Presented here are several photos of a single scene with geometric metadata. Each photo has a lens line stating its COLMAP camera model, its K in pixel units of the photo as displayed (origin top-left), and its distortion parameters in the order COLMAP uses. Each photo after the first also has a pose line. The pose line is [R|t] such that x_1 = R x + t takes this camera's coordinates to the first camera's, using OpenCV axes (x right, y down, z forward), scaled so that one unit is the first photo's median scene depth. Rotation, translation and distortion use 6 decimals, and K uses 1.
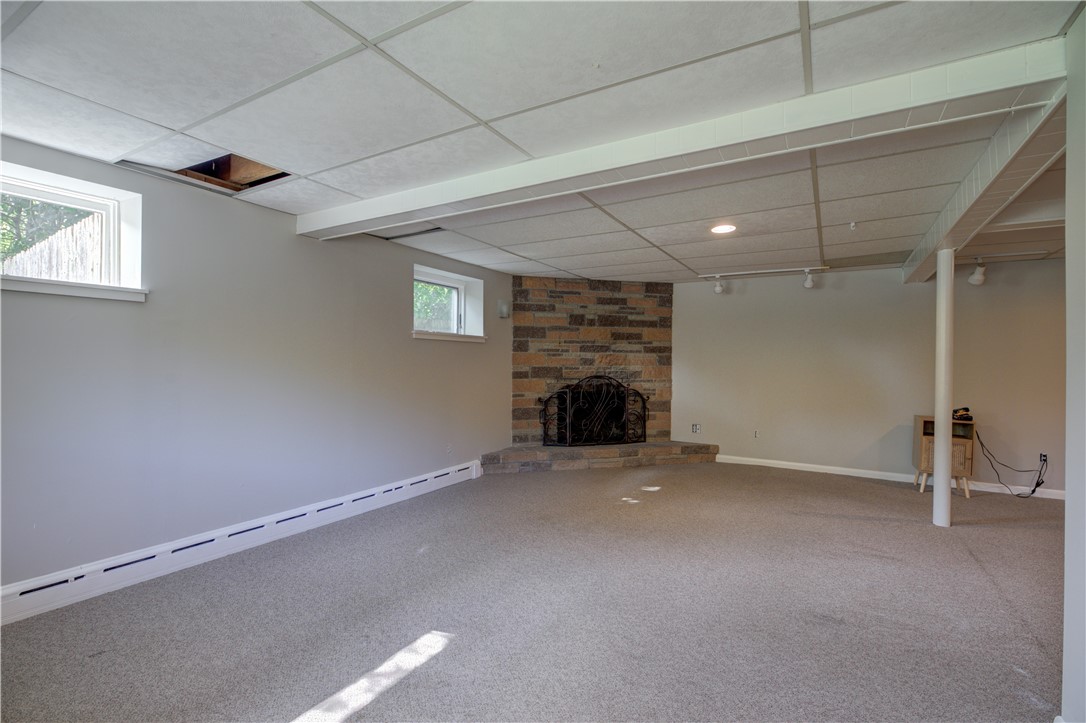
lens RADIAL K [[498.9, 0, 547.1], [0, 498.9, 362.6], [0, 0, 1]] dist [-0.003134, 0.000245]
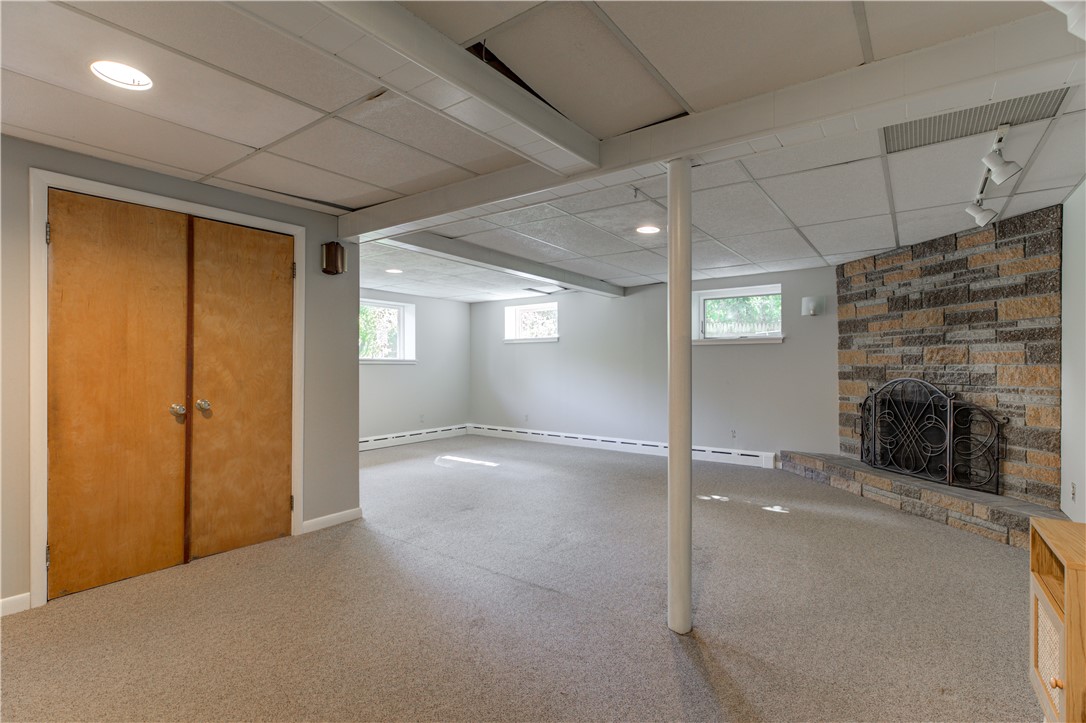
lens RADIAL K [[498.9, 0, 548.6], [0, 498.9, 364.1], [0, 0, 1]] dist [-0.003134, 0.000245]
pose [[-0.100378, -0.006822, -0.994926, 0.841236], [0.001204, 0.999975, -0.006978, 0.009521], [0.994949, -0.001898, -0.100367, 0.541544]]
